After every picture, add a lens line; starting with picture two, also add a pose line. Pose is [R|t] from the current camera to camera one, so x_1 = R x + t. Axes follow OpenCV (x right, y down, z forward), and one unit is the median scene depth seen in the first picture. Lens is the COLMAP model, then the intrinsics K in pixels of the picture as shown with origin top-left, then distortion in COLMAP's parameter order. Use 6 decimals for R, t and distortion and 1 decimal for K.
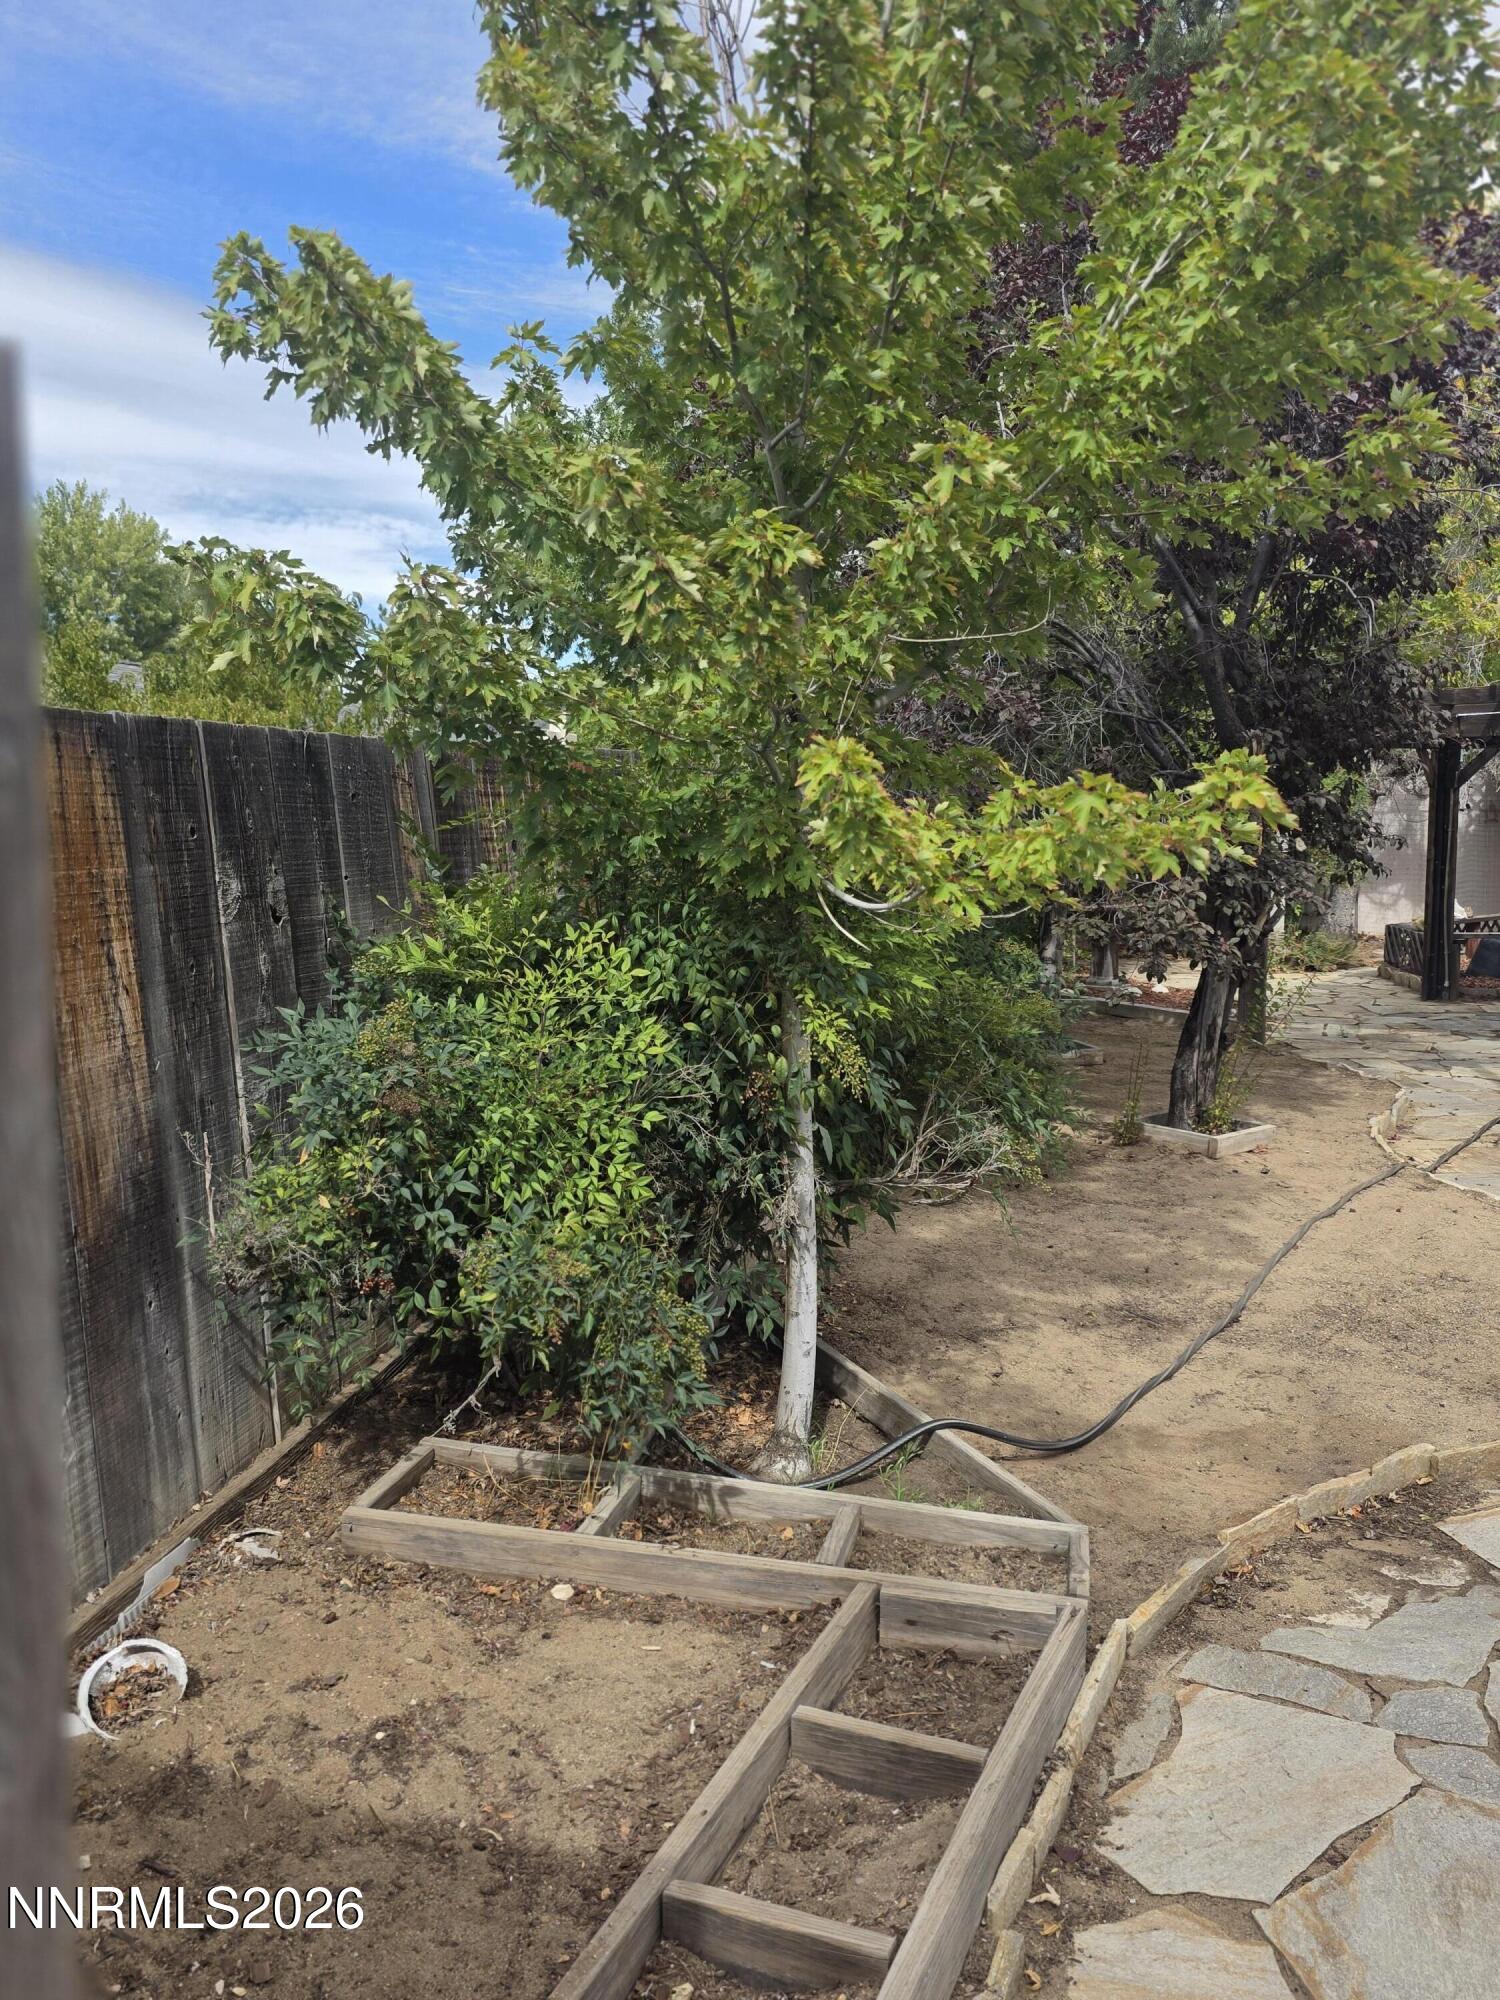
lens RADIAL K [[1601.9, 0, 753.9], [0, 1601.9, 1002.2], [0, 0, 1]] dist [0.054080, -0.049706]
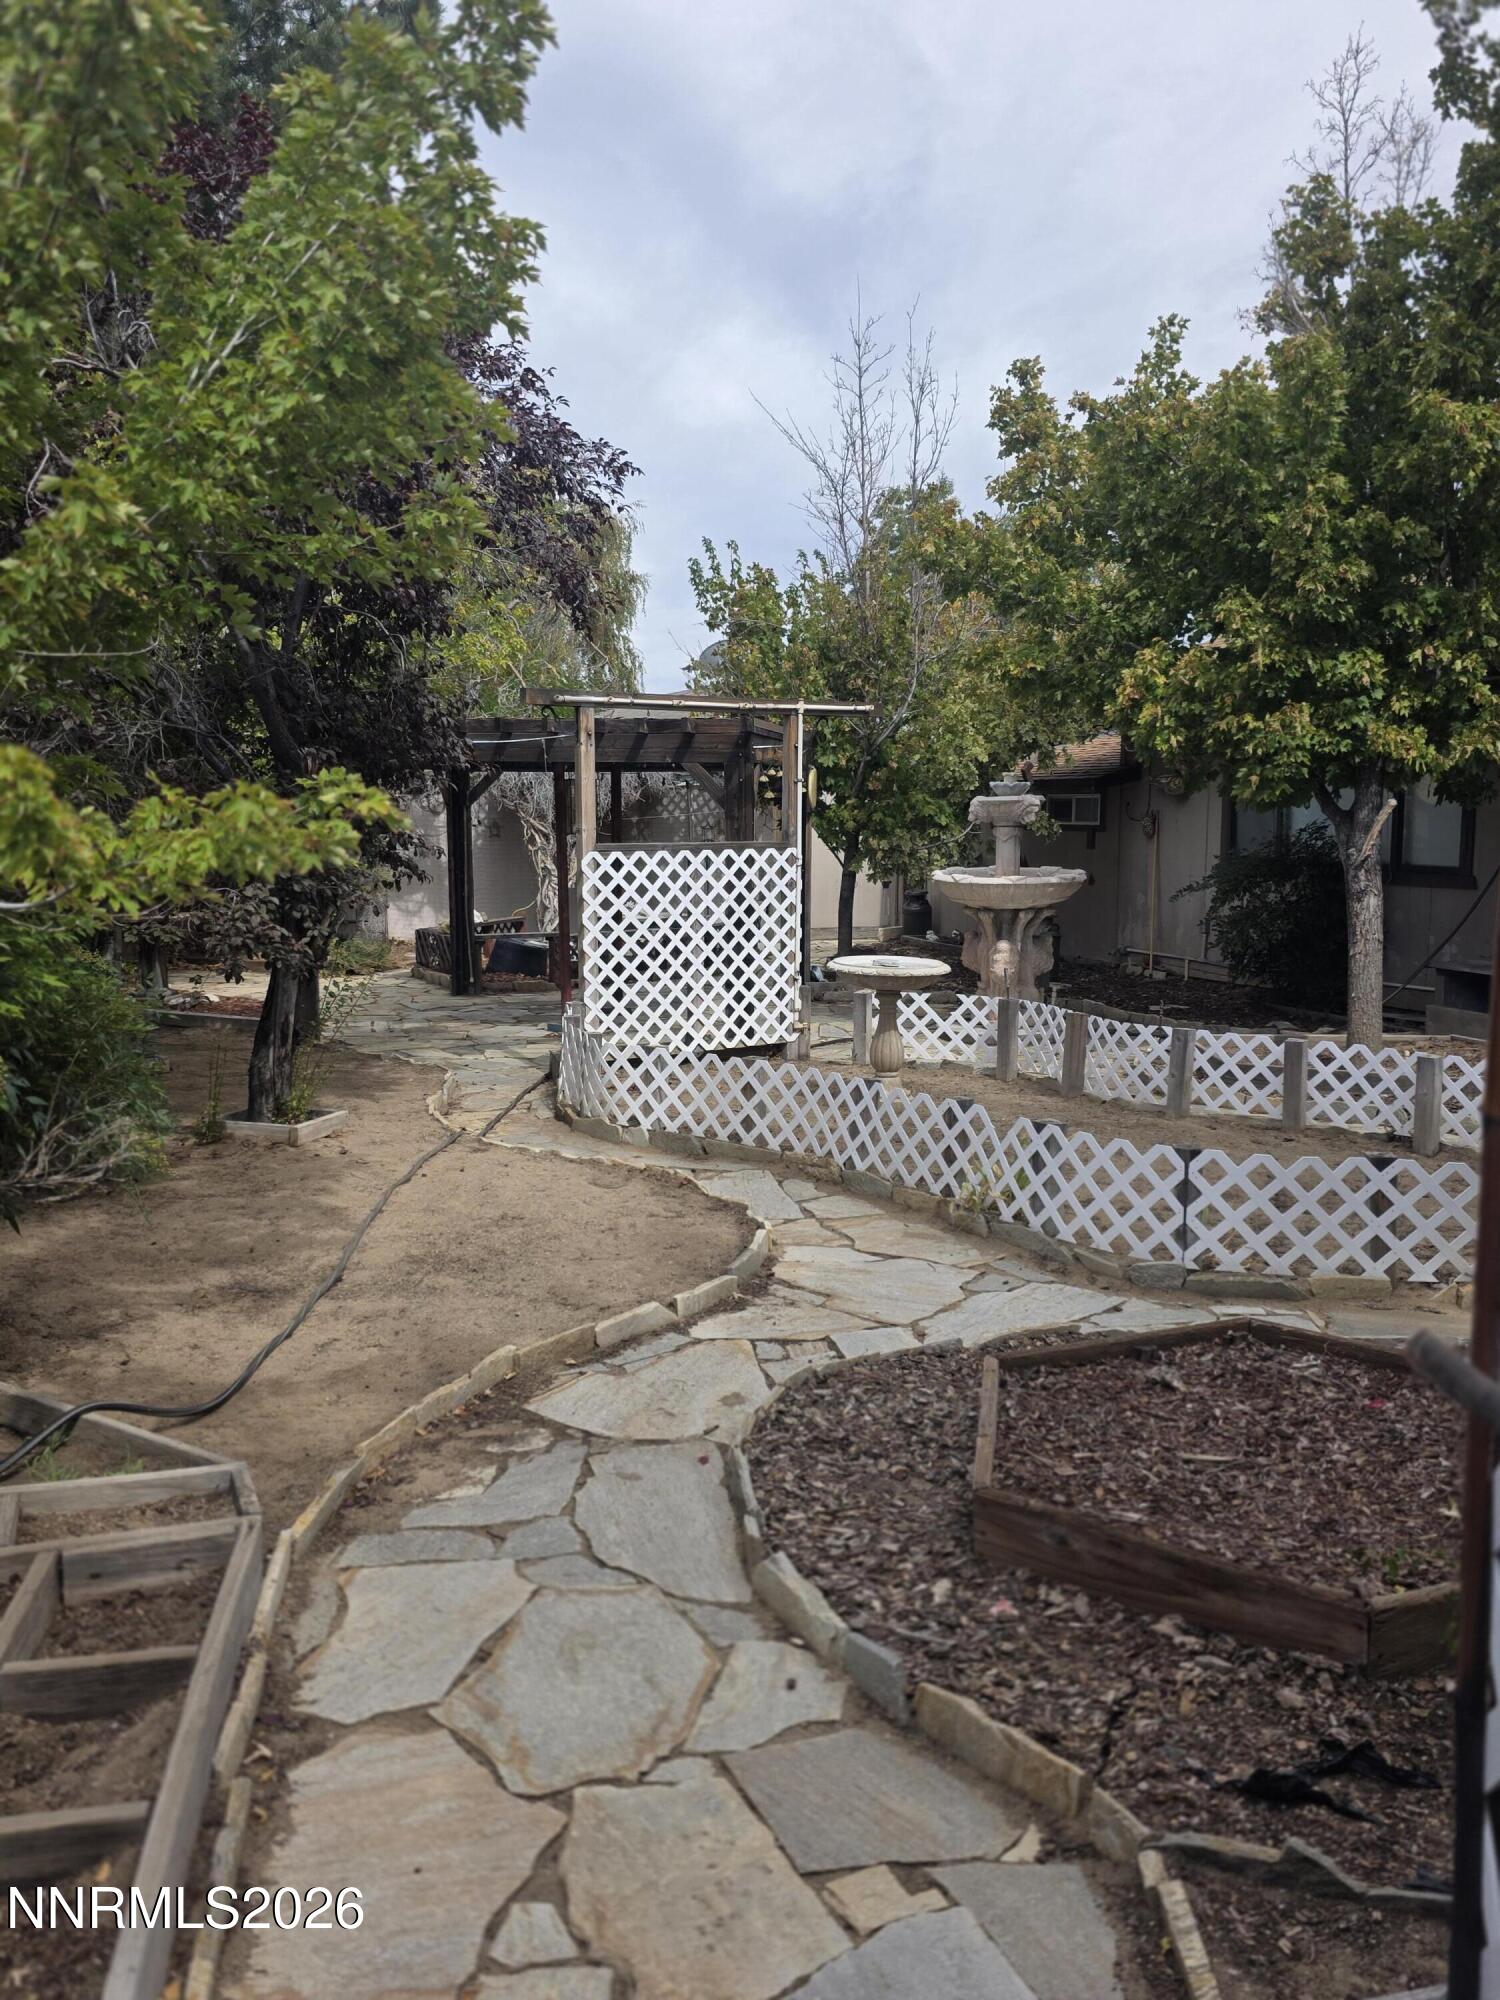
lens RADIAL K [[1601.9, 0, 753.9], [0, 1601.9, 996.5], [0, 0, 1]] dist [0.054080, -0.049706]
pose [[0.829172, -0.055888, 0.556193, -0.102806], [0.063316, 0.997976, 0.005888, 0.020897], [-0.555396, 0.030334, 0.831032, -0.126866]]
